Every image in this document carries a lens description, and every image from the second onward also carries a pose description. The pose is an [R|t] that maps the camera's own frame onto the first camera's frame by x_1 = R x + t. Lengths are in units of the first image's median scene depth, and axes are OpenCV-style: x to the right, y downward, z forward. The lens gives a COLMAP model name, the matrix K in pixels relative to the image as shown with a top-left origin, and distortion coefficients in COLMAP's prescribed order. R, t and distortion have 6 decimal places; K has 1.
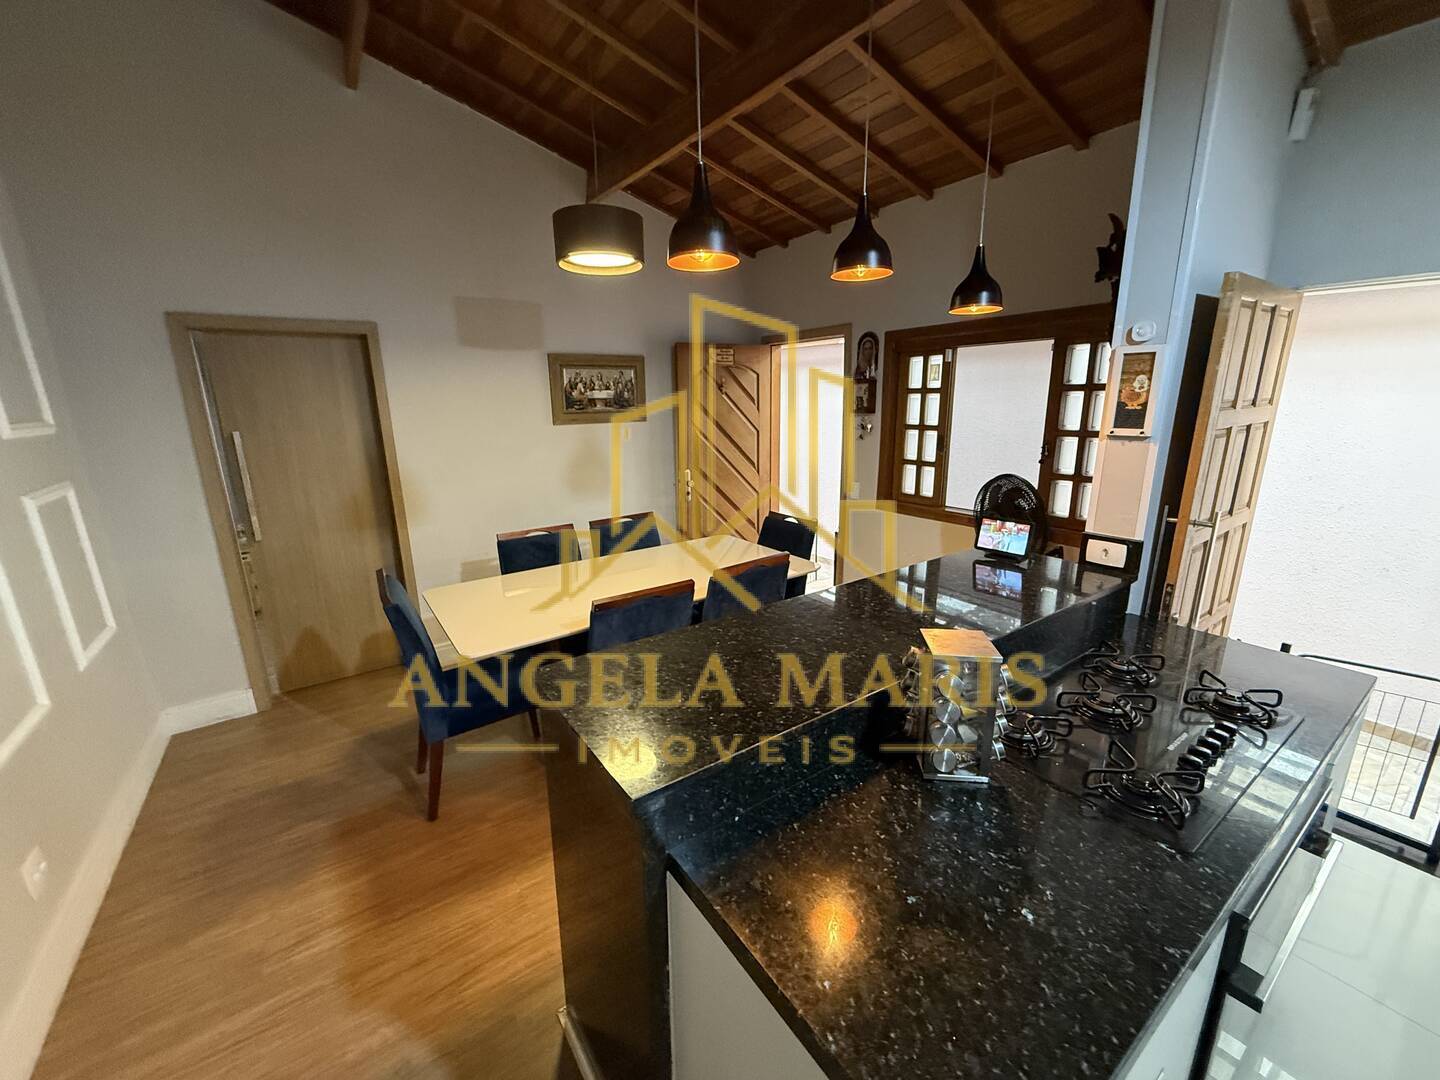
lens RADIAL K [[572.9, 0, 715.8], [0, 572.9, 539.9], [0, 0, 1]] dist [-0.000695, 0.000053]
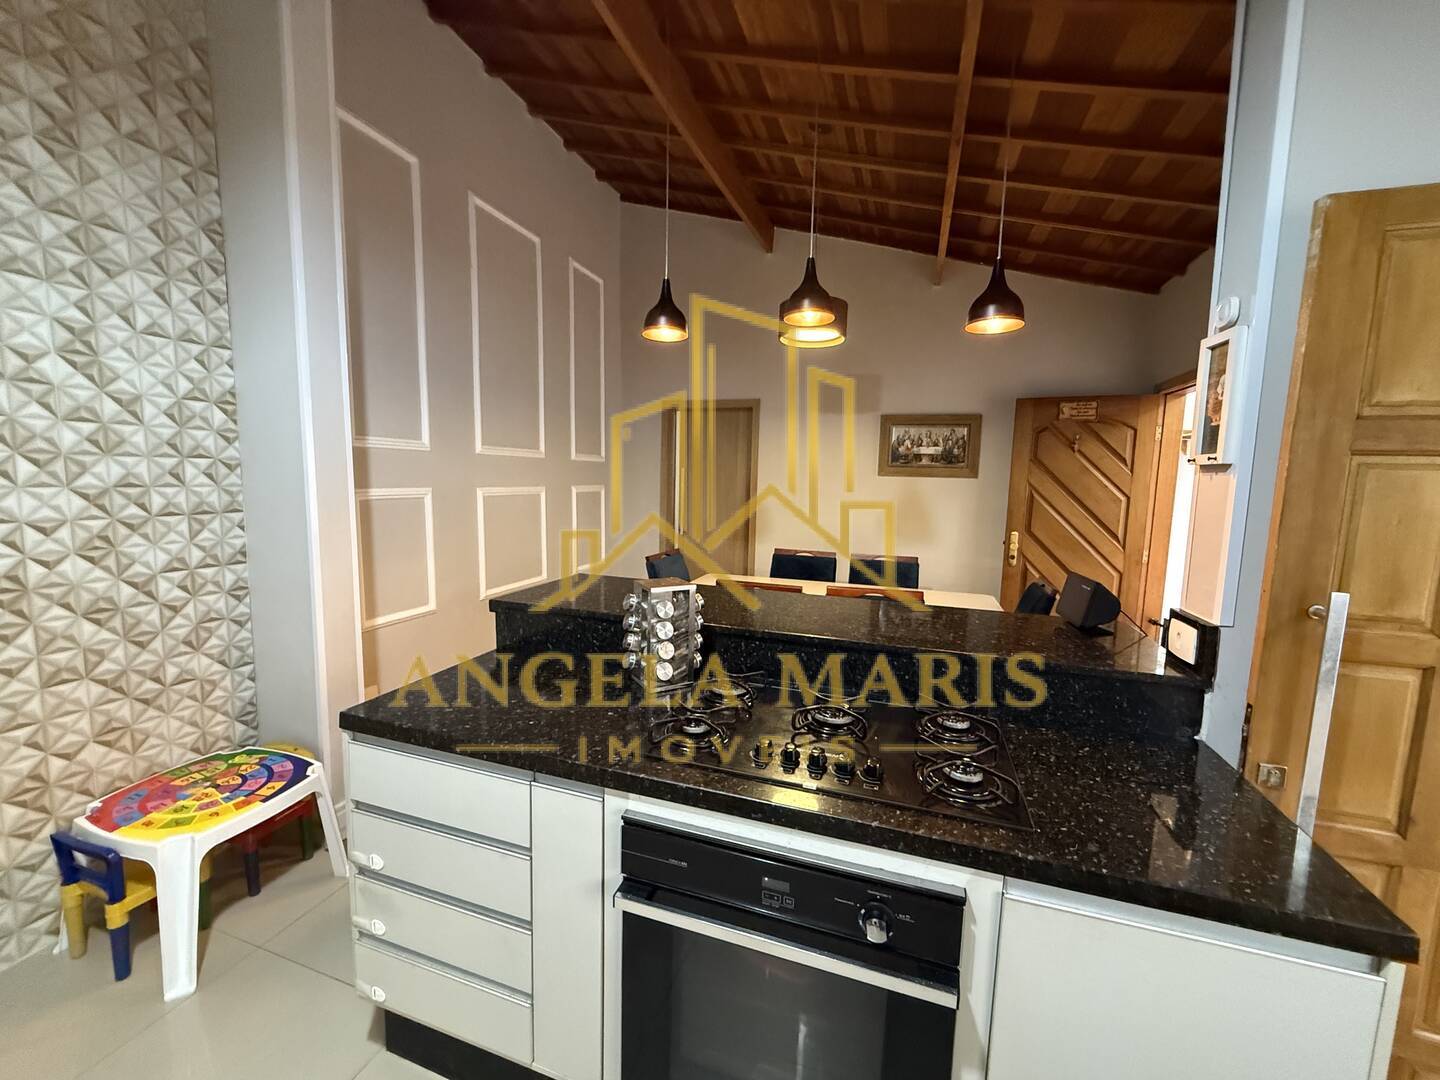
lens RADIAL K [[572.9, 0, 716.3], [0, 572.9, 539.2], [0, 0, 1]] dist [-0.000695, 0.000053]
pose [[0.596367, 0.120459, -0.793622, 0.495644], [-0.229360, 0.973029, -0.024662, 0.028108], [0.769247, 0.196733, 0.607911, 0.088143]]
